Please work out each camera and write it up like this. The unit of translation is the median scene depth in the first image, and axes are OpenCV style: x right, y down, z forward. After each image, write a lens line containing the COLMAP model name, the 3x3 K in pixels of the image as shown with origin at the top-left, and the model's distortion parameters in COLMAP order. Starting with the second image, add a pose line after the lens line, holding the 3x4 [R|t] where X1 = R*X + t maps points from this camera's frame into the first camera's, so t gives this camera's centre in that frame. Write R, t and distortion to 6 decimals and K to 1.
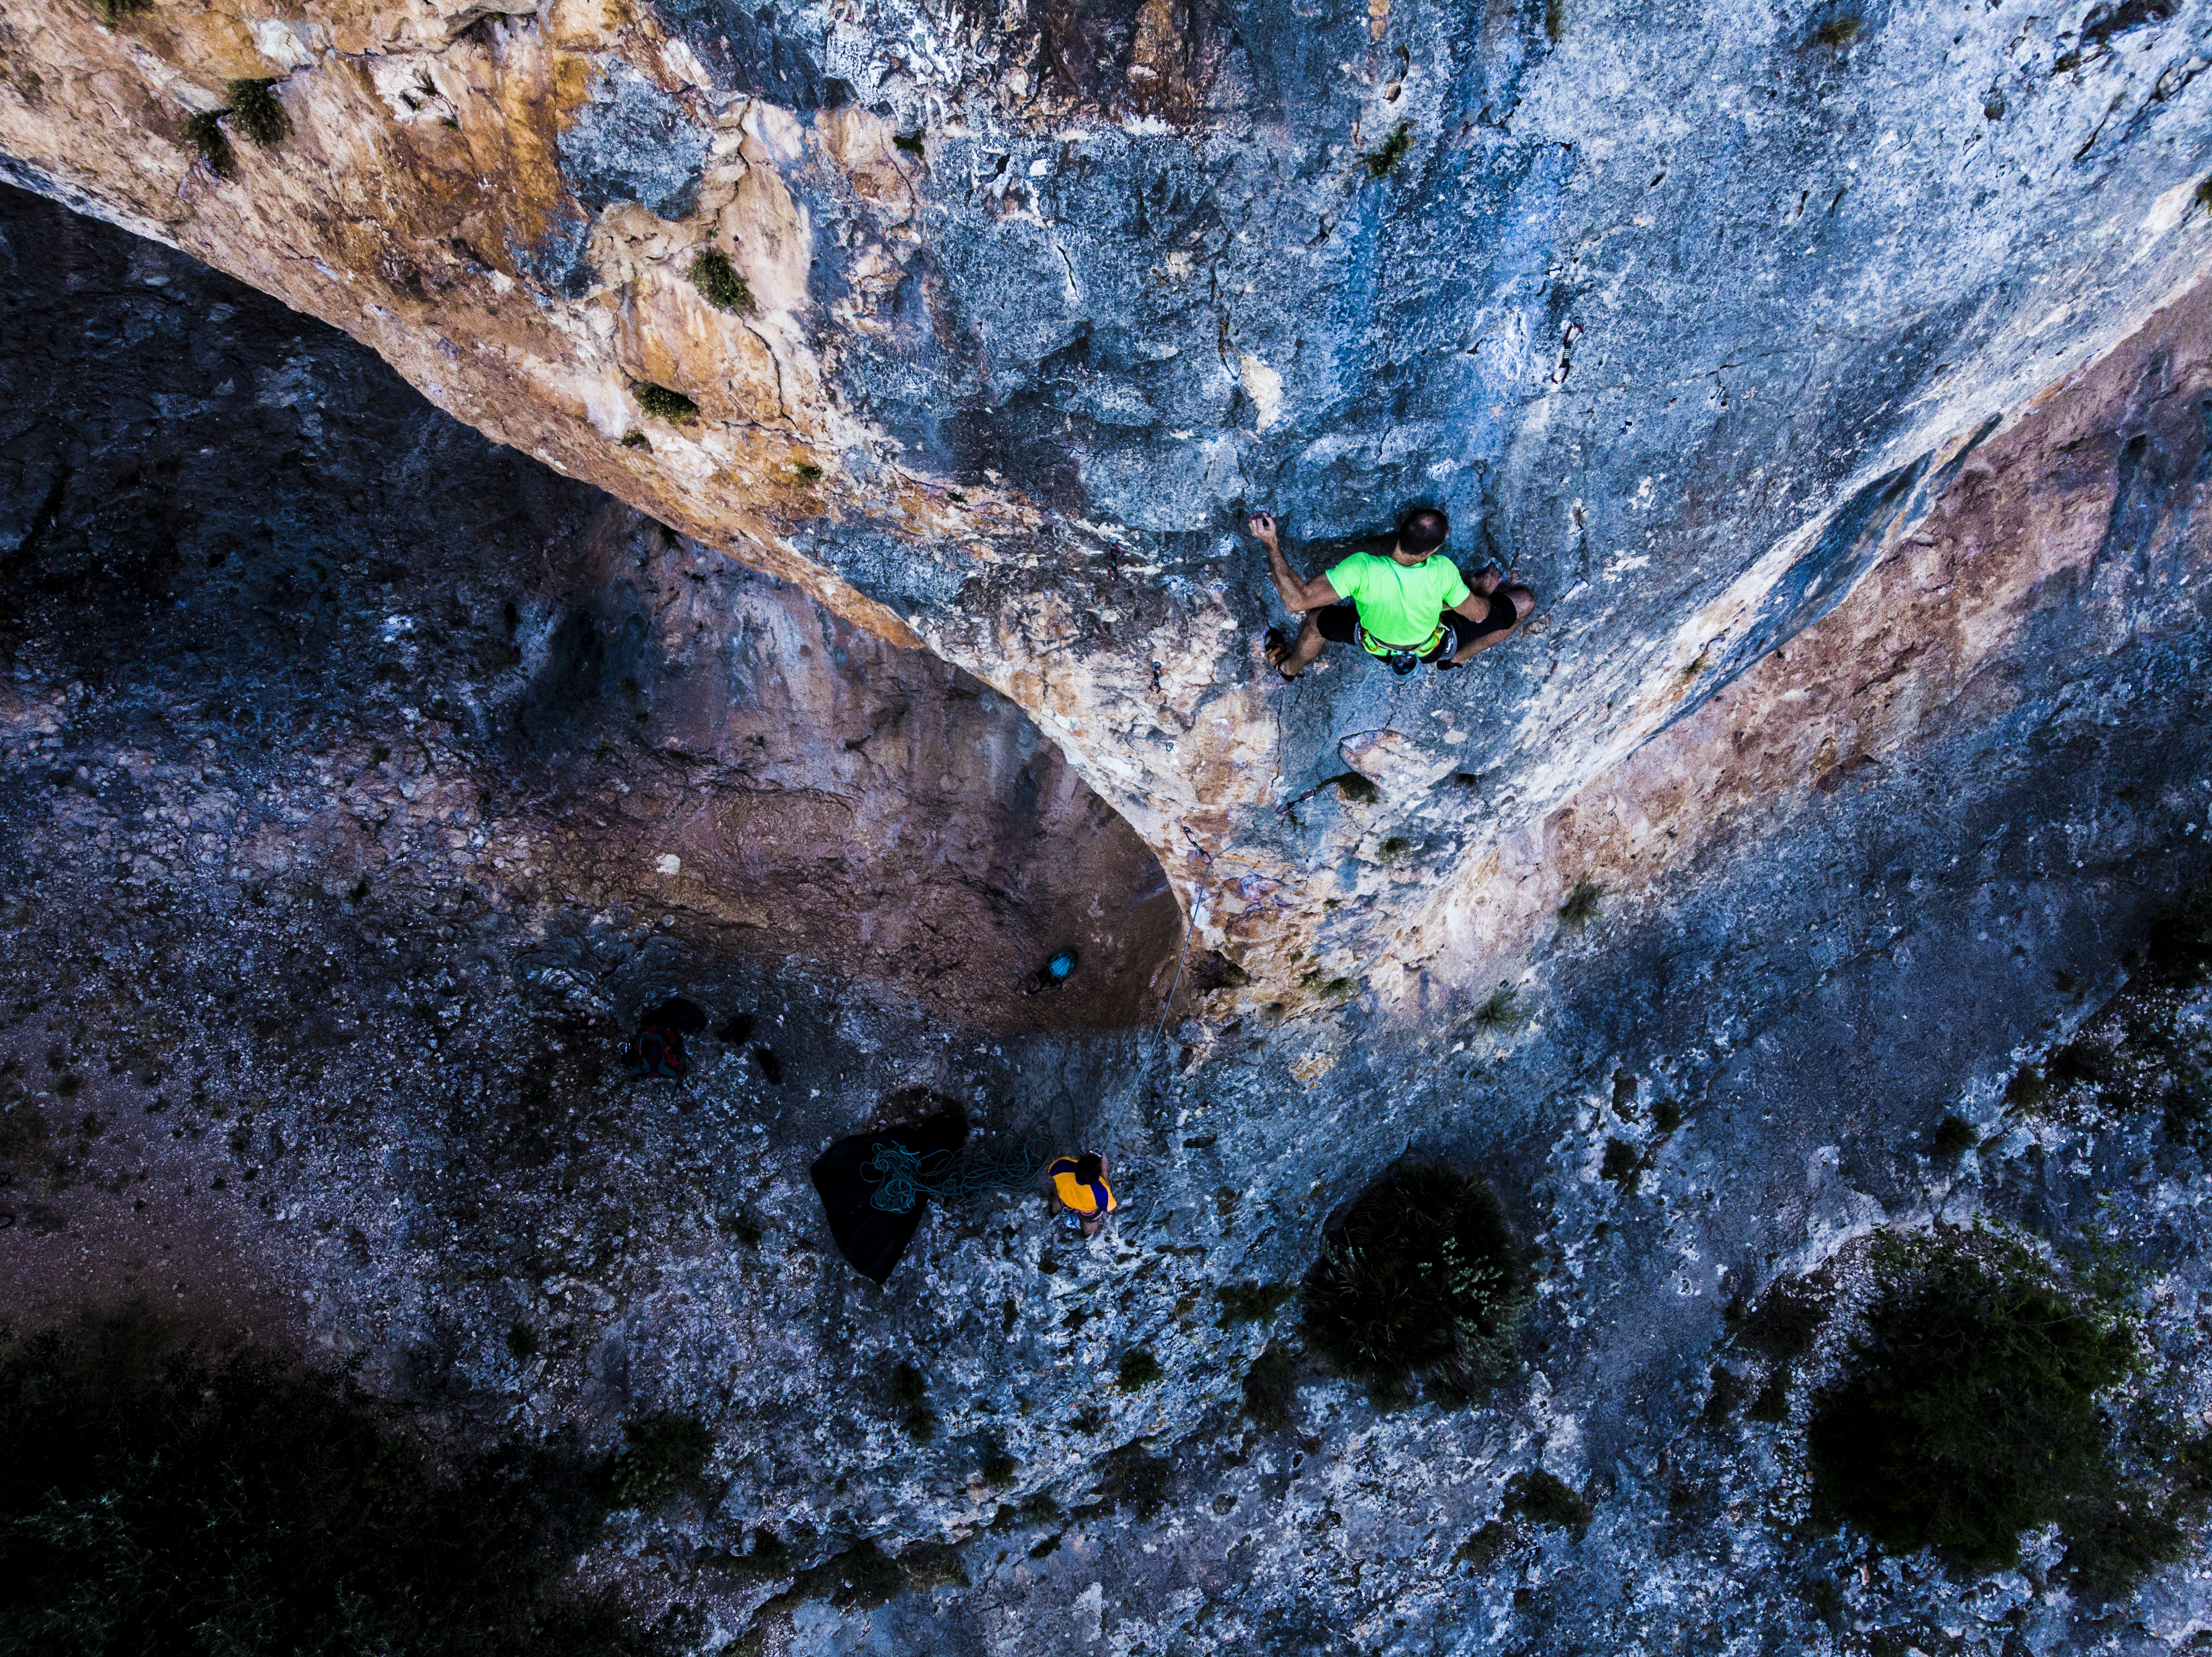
lens RADIAL K [[1653.9, 0, 1106.5], [0, 1653.9, 828.9], [0, 0, 1]] dist [0.009908, 0.008141]
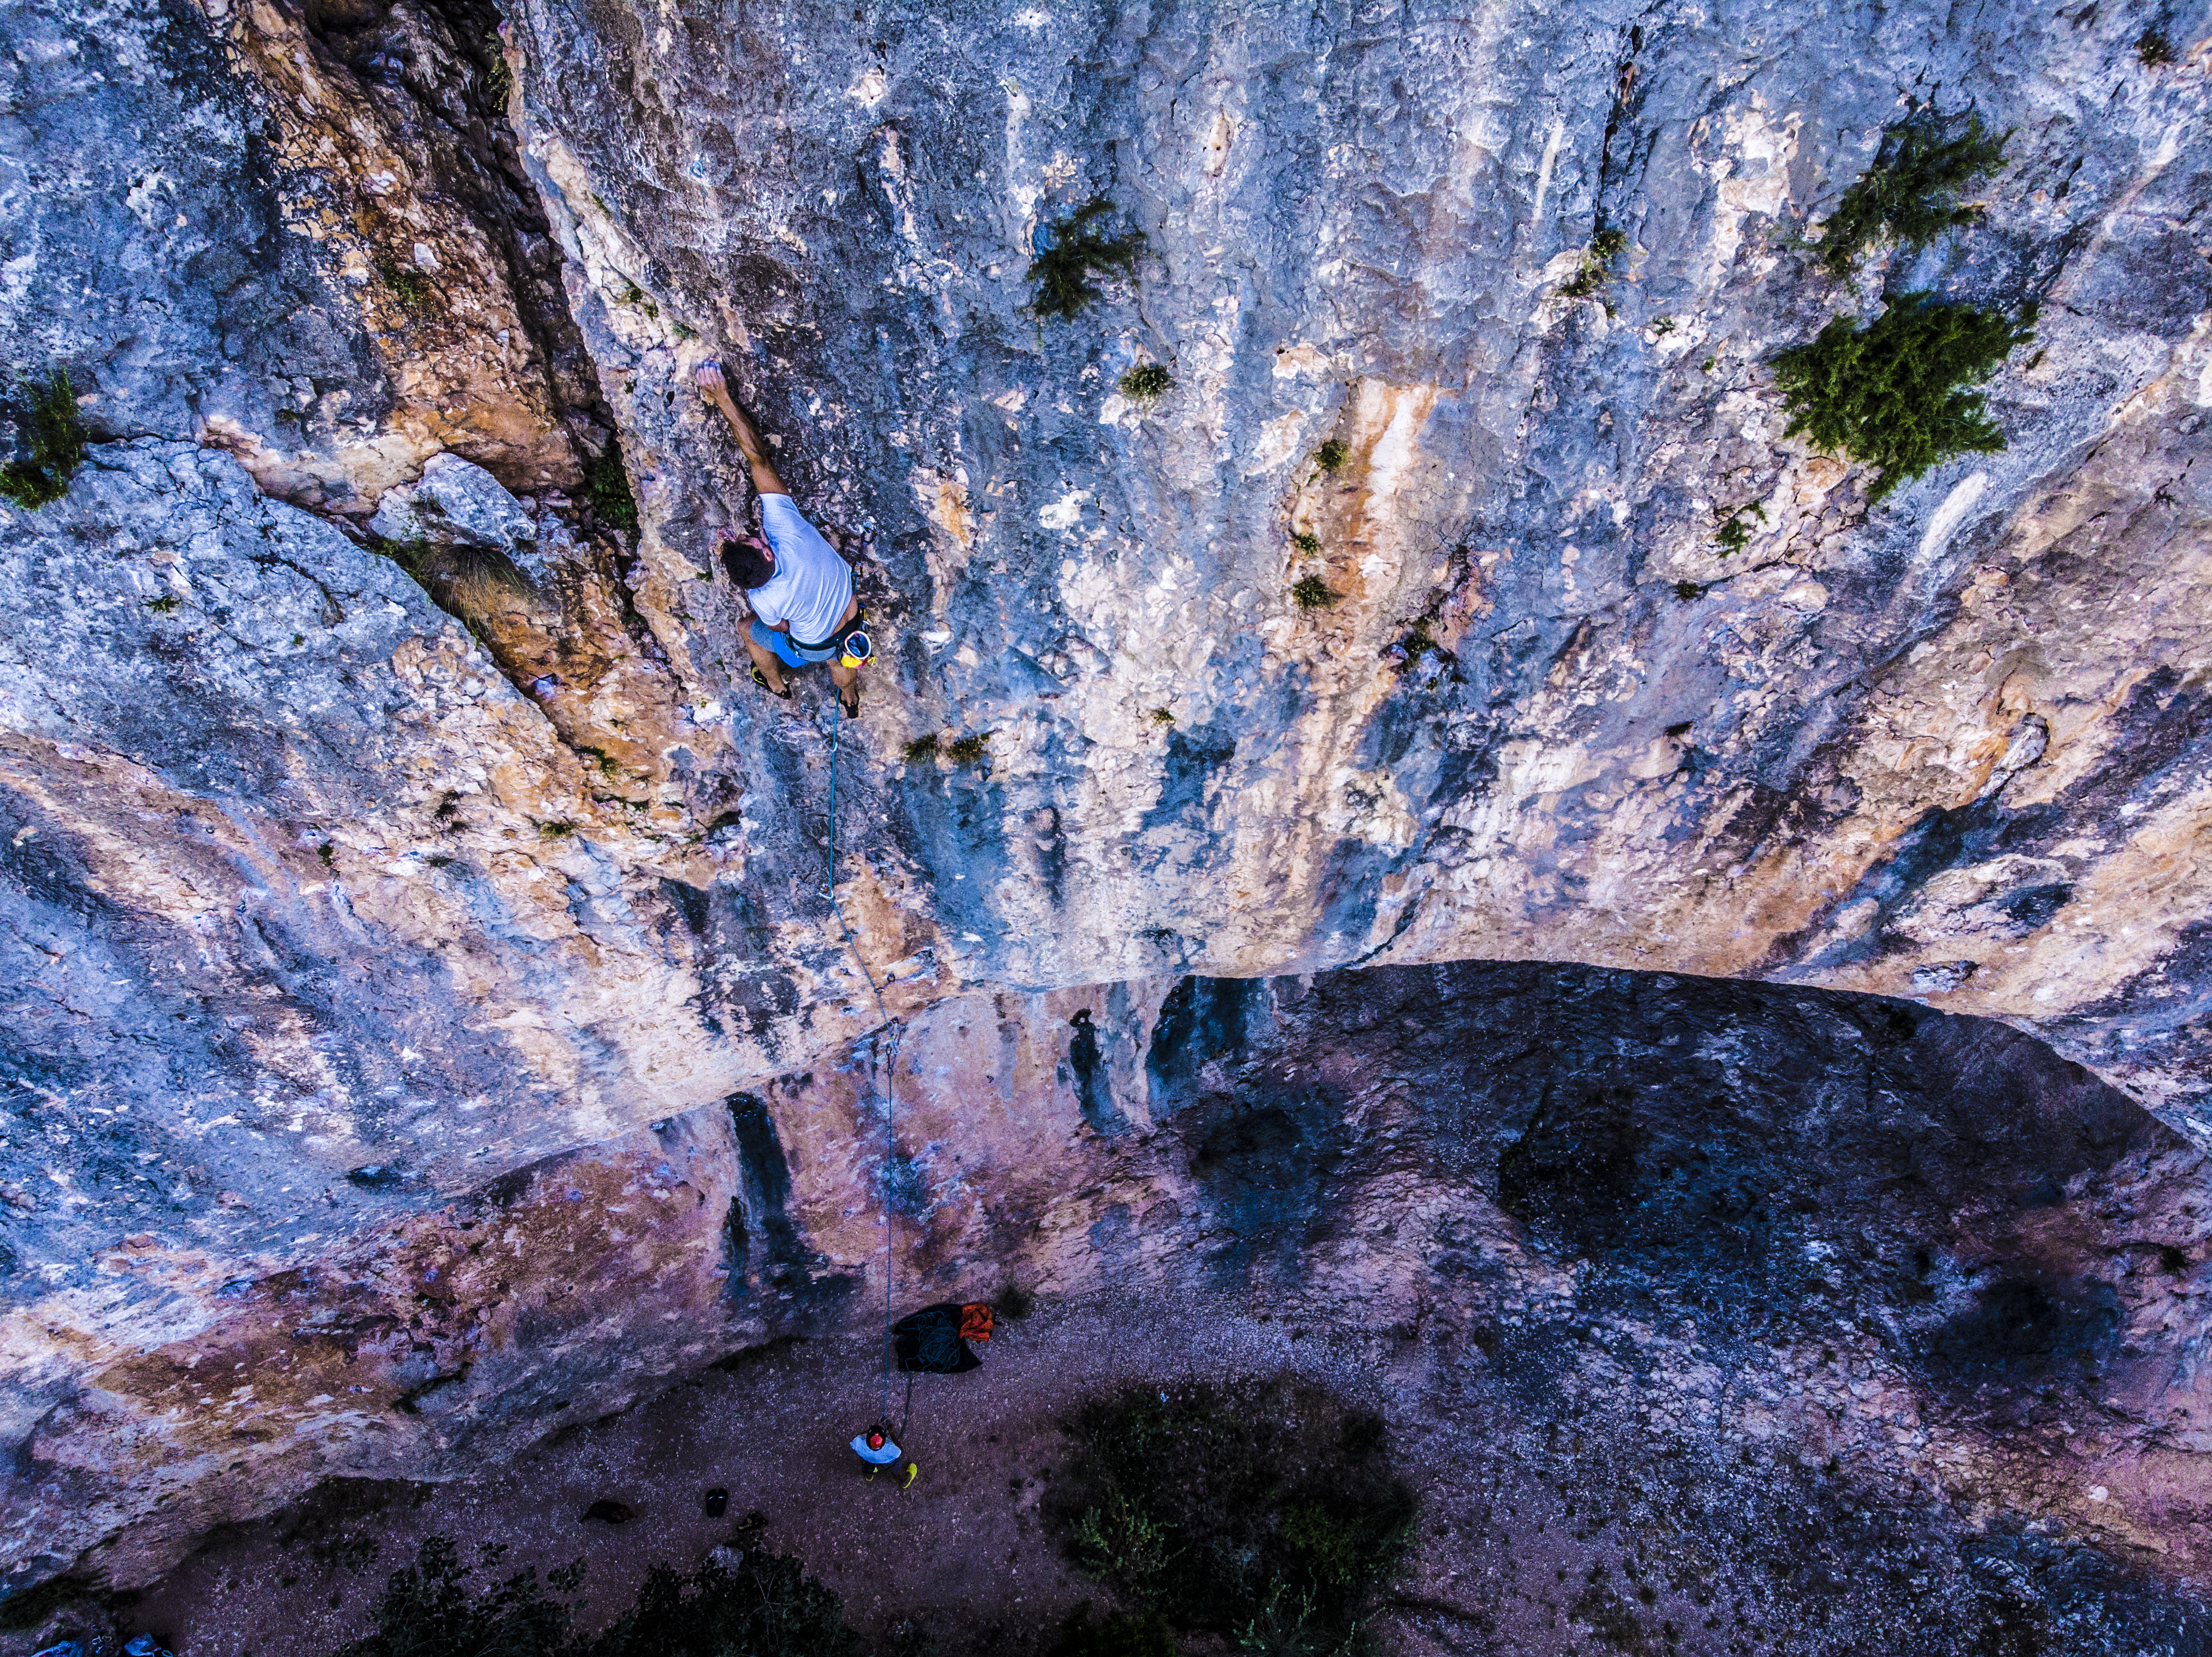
lens RADIAL K [[1653.9, 0, 1105.3], [0, 1653.9, 828.0], [0, 0, 1]] dist [0.009908, 0.008141]
pose [[0.988722, 0.134391, -0.066087, -0.997445], [-0.142899, 0.978641, -0.147790, -0.182853], [0.044813, 0.155567, 0.986808, -0.423621]]
